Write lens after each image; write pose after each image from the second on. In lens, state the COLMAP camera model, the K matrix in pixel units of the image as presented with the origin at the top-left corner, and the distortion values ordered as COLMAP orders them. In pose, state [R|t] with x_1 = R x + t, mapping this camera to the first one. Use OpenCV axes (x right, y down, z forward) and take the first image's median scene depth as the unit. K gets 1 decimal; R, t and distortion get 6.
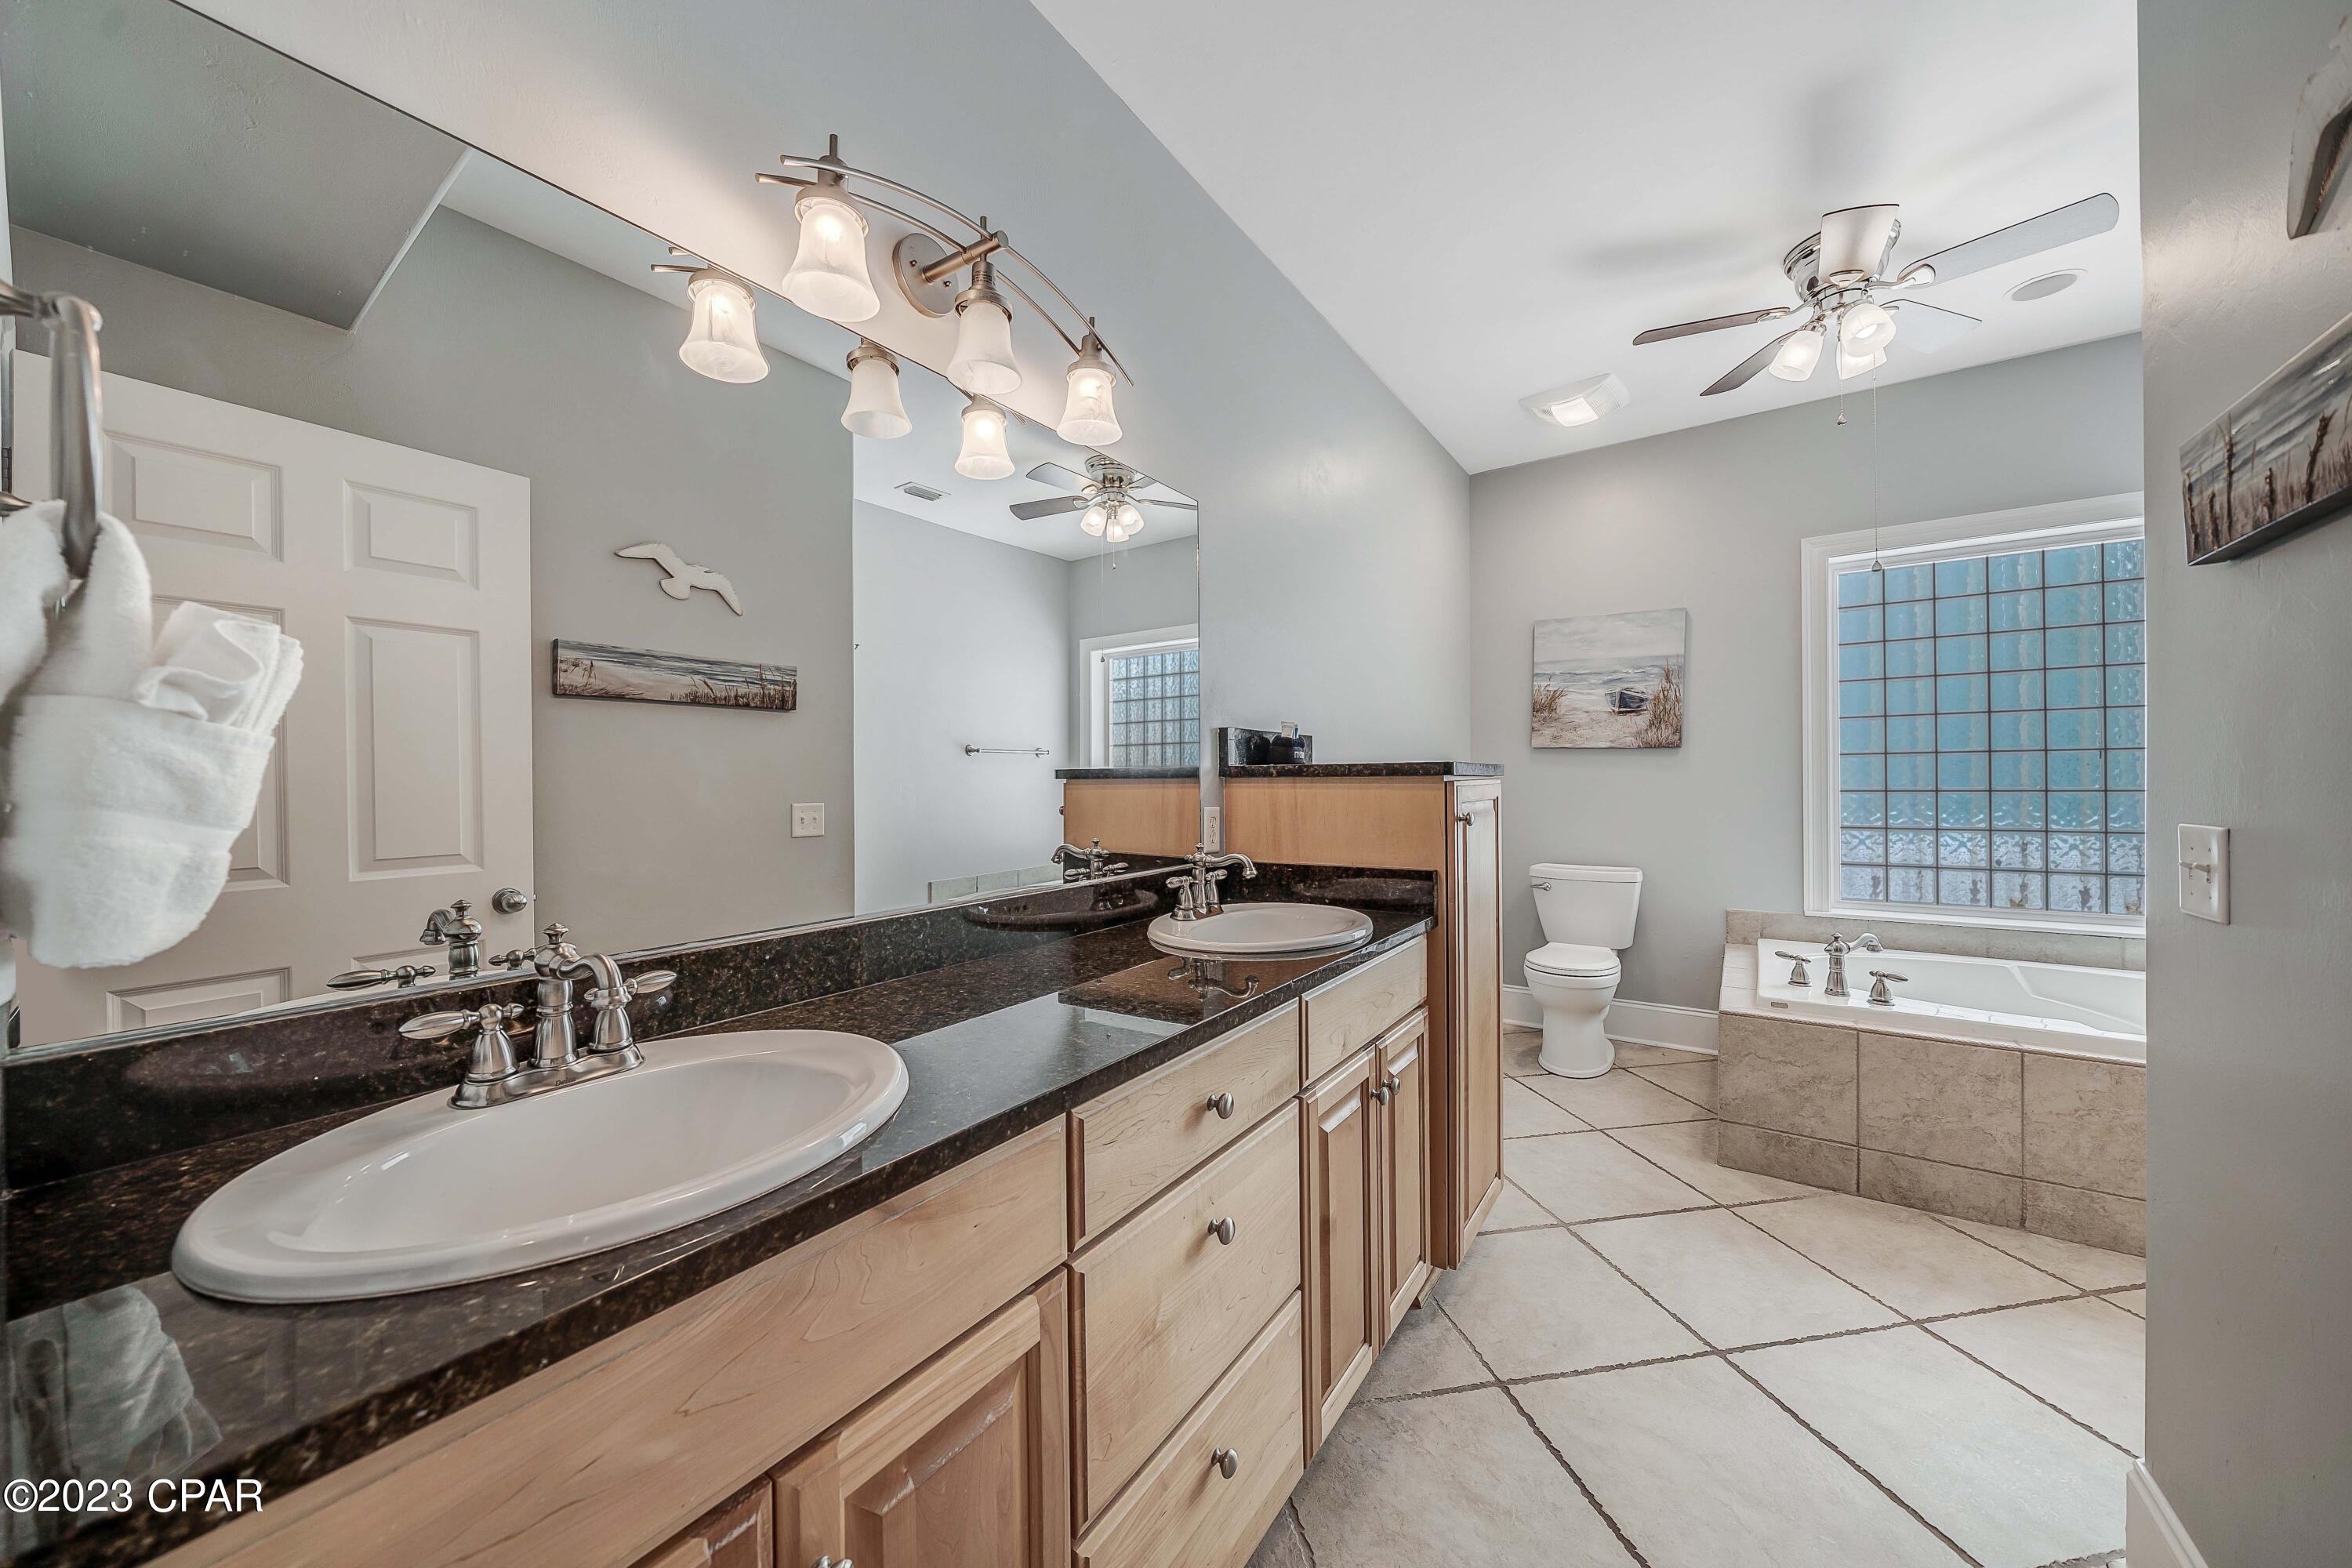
lens RADIAL K [[826.7, 0, 1171.2], [0, 826.7, 781.0], [0, 0, 1]] dist [-0.000941, 0.000045]
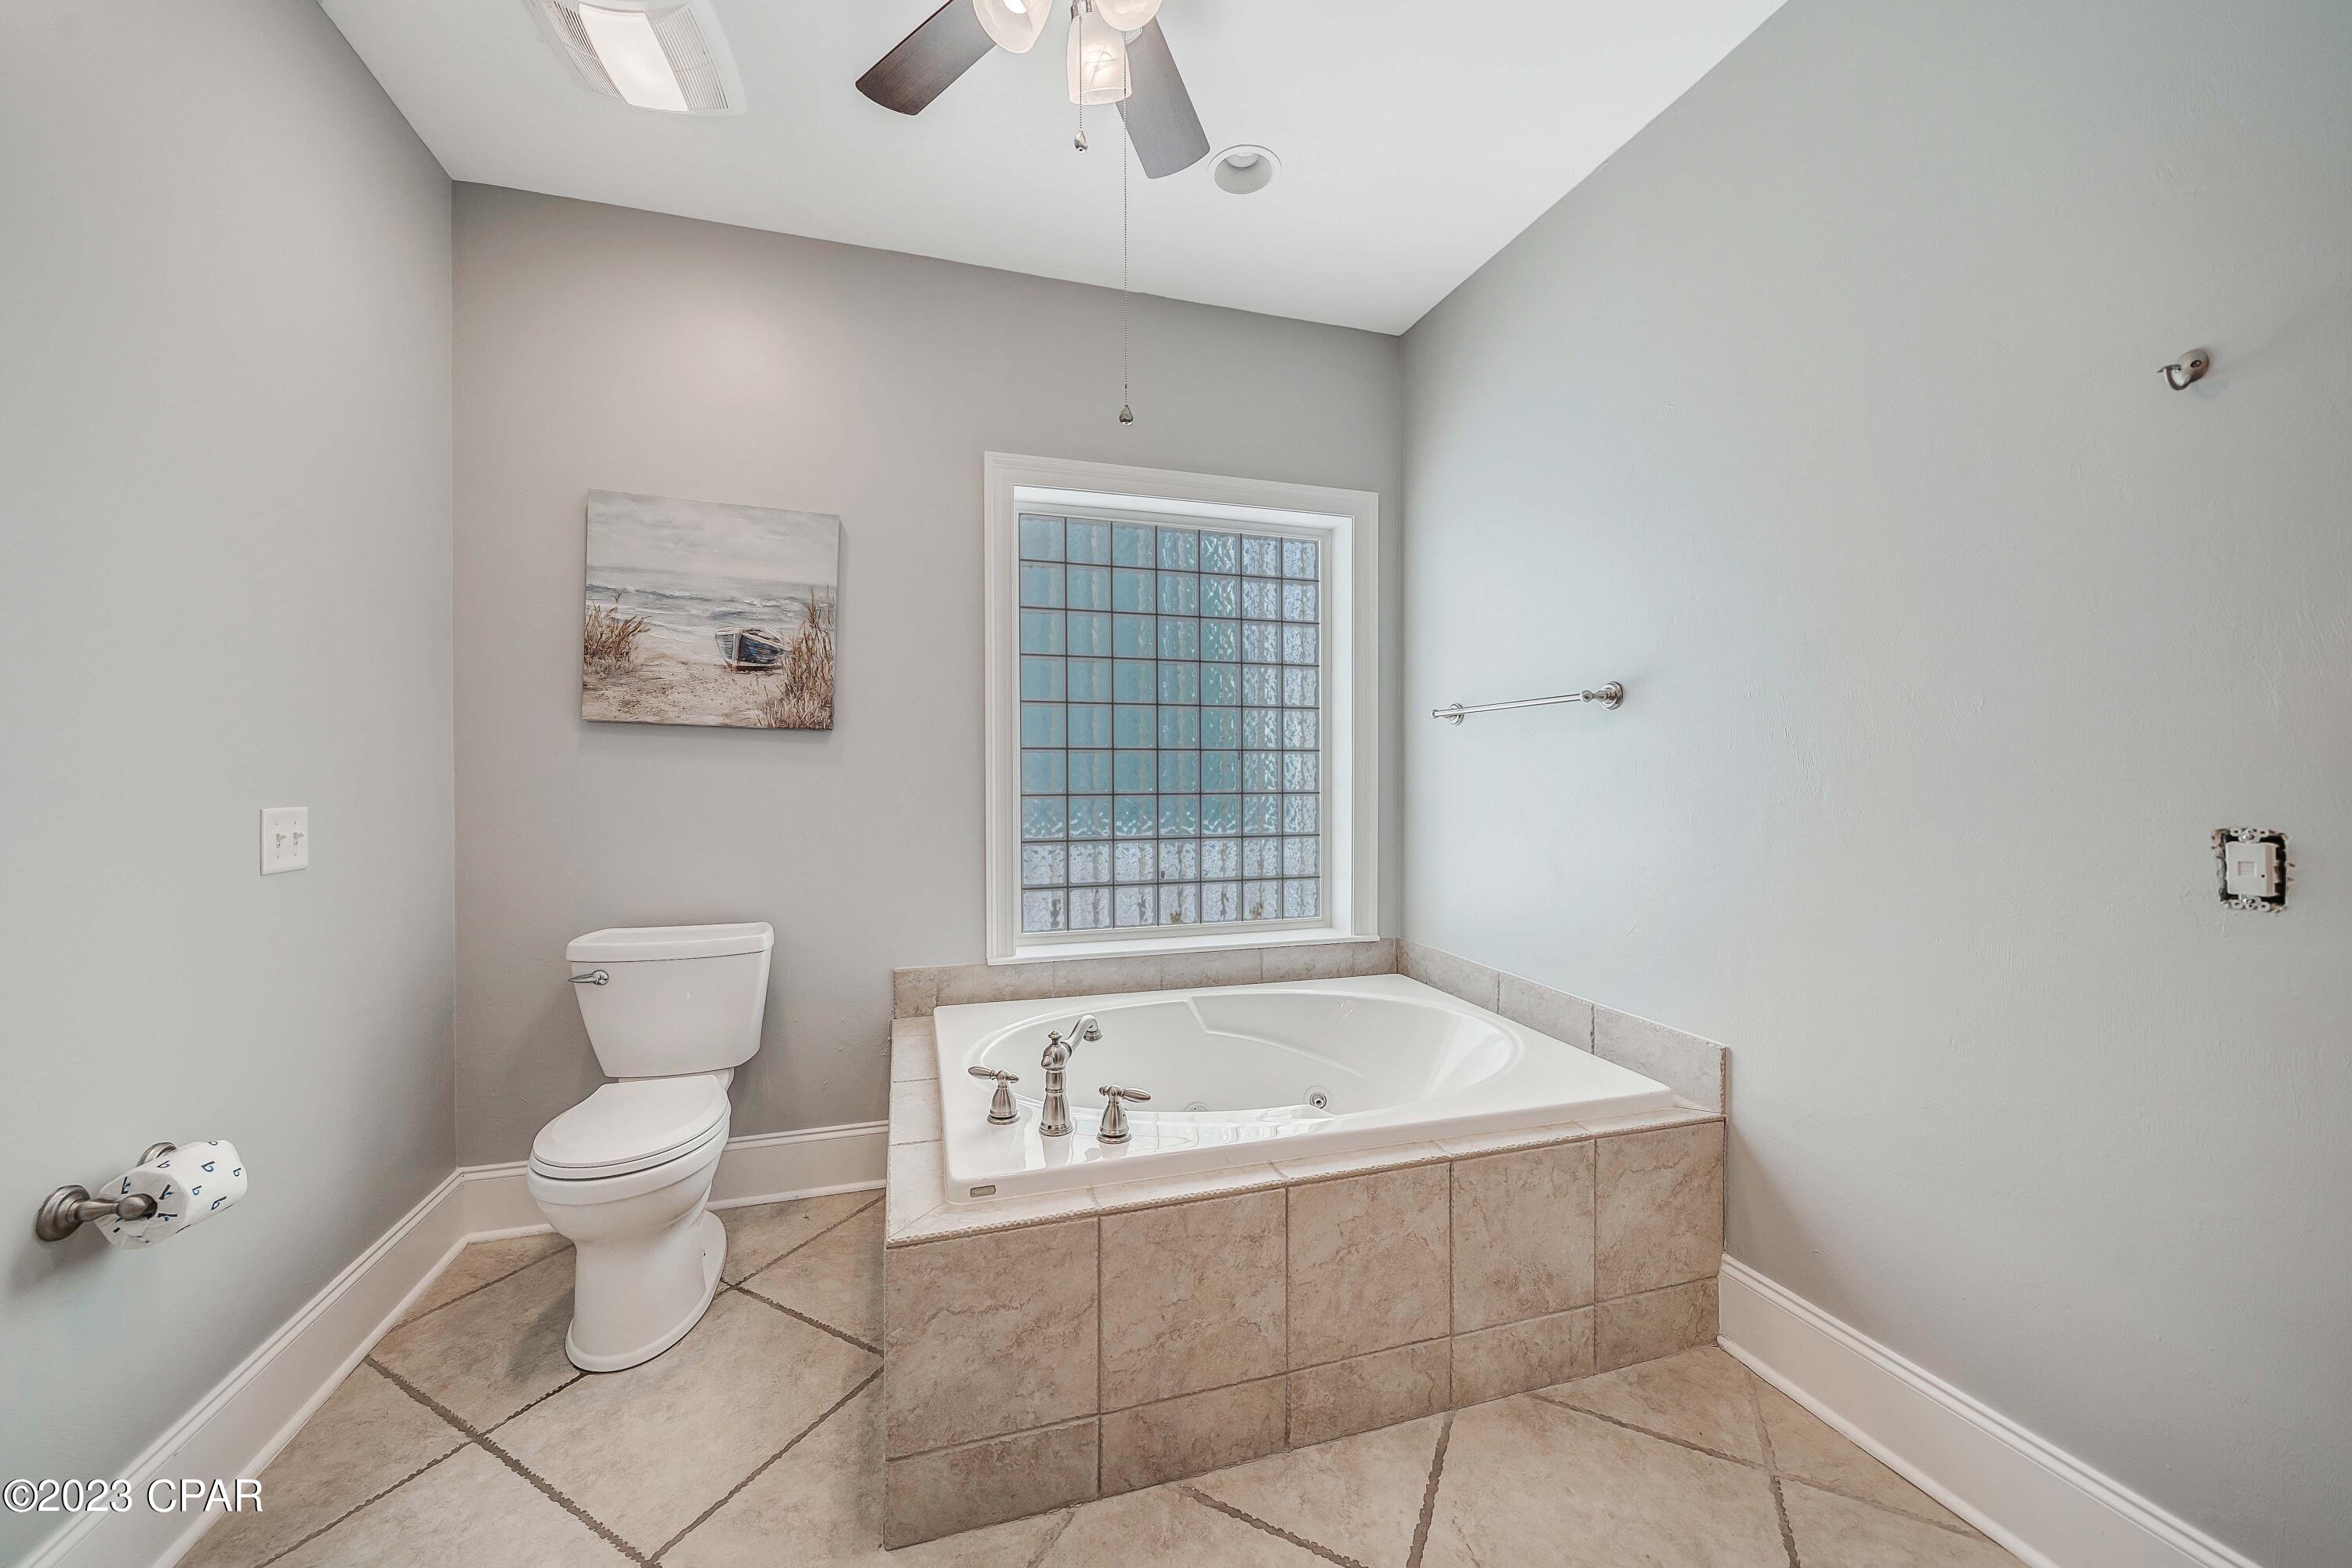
lens RADIAL K [[860.6, 0, 1200.6], [0, 860.6, 791.4], [0, 0, 1]] dist [-0.009758, -0.000010]
pose [[0.590821, -0.005199, 0.806786, 0.271104], [-0.003438, 0.999954, 0.008961, 0.000760], [-0.806795, -0.008068, 0.590776, 0.409464]]
